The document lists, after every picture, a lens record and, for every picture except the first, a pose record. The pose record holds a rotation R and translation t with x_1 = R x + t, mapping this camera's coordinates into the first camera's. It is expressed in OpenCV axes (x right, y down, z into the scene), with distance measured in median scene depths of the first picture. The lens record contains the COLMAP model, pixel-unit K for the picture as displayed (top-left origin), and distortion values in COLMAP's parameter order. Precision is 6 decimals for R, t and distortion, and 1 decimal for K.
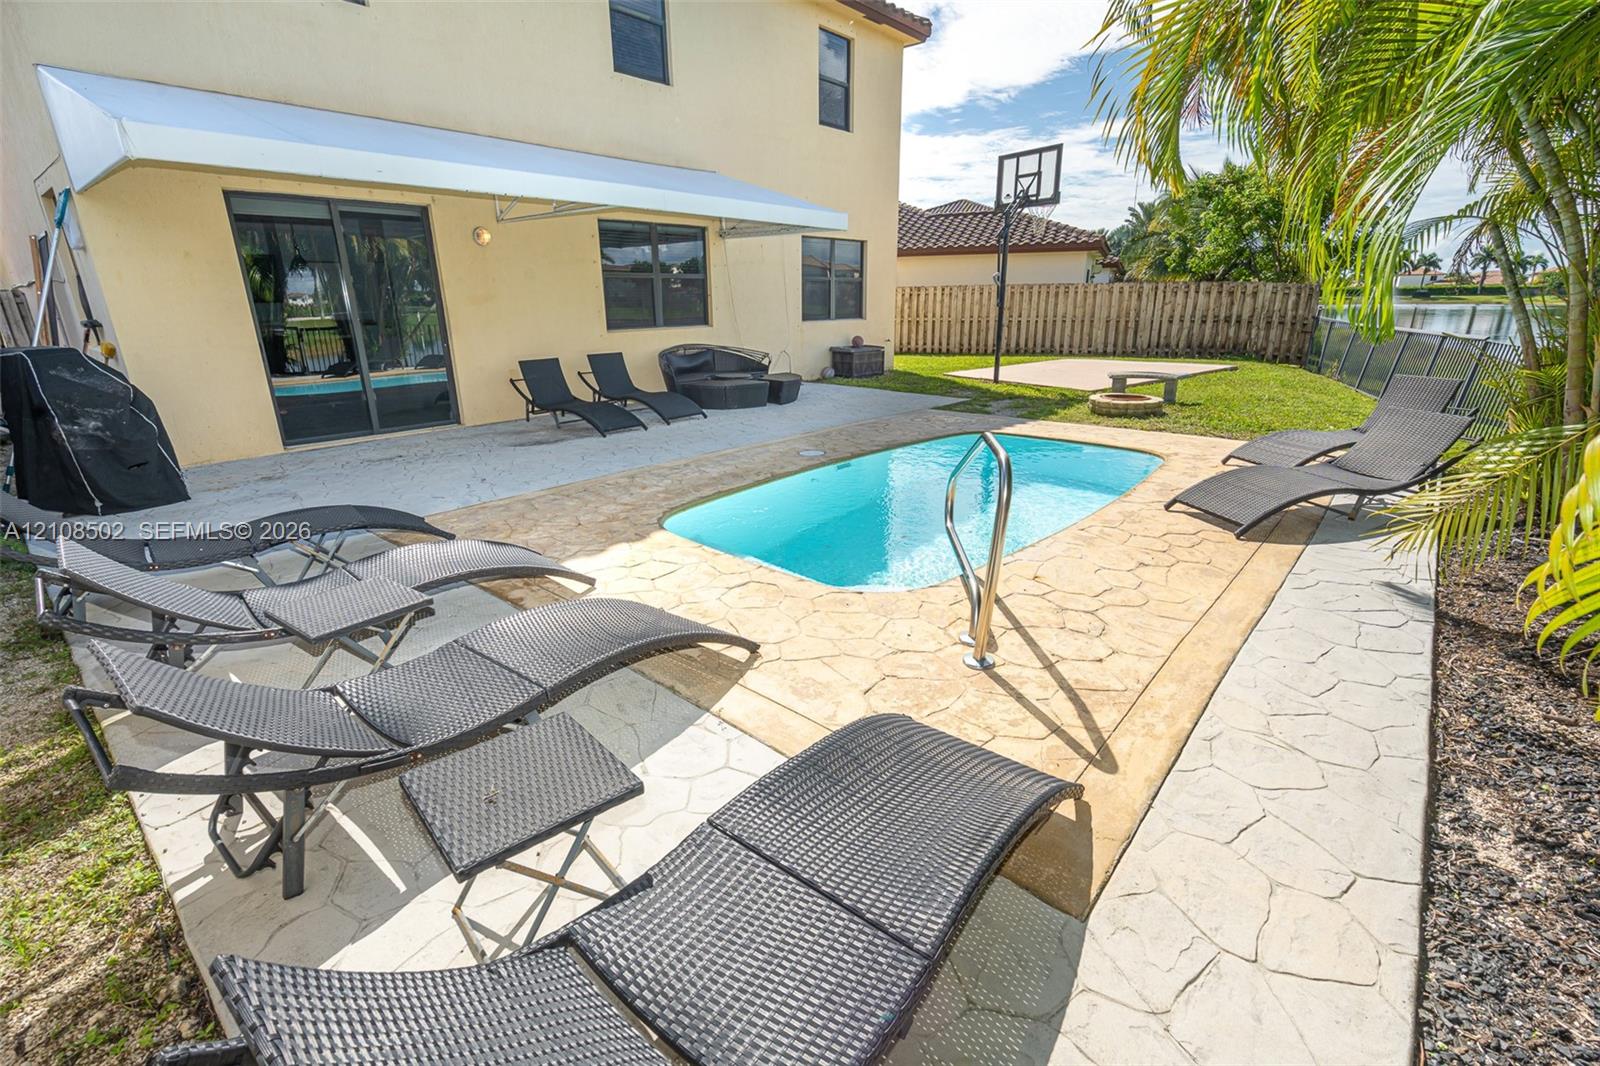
lens RADIAL K [[749.2, 0, 802.0], [0, 749.2, 546.0], [0, 0, 1]] dist [-0.016277, 0.008449]
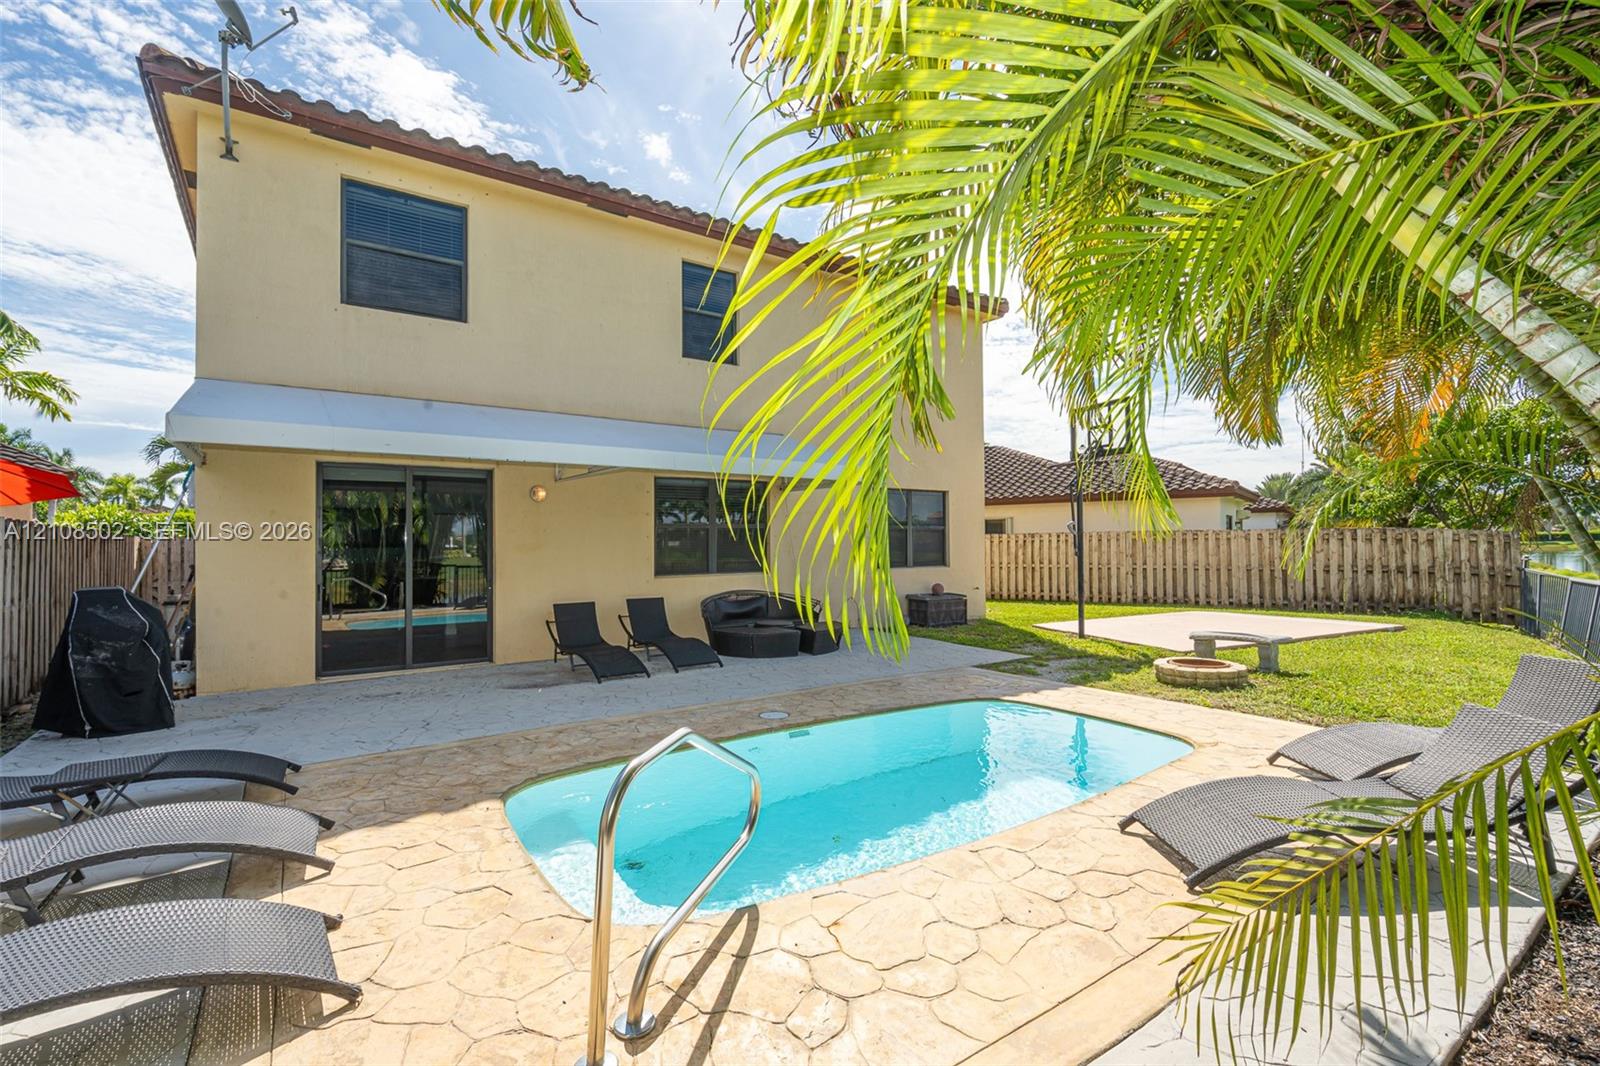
lens RADIAL K [[749.2, 0, 791.0], [0, 749.2, 530.4], [0, 0, 1]] dist [-0.016277, 0.008449]
pose [[0.969350, 0.000067, -0.245682, 0.148343], [-0.080414, 0.945005, -0.317016, -0.029261], [0.232150, 0.327056, 0.916046, 0.060549]]
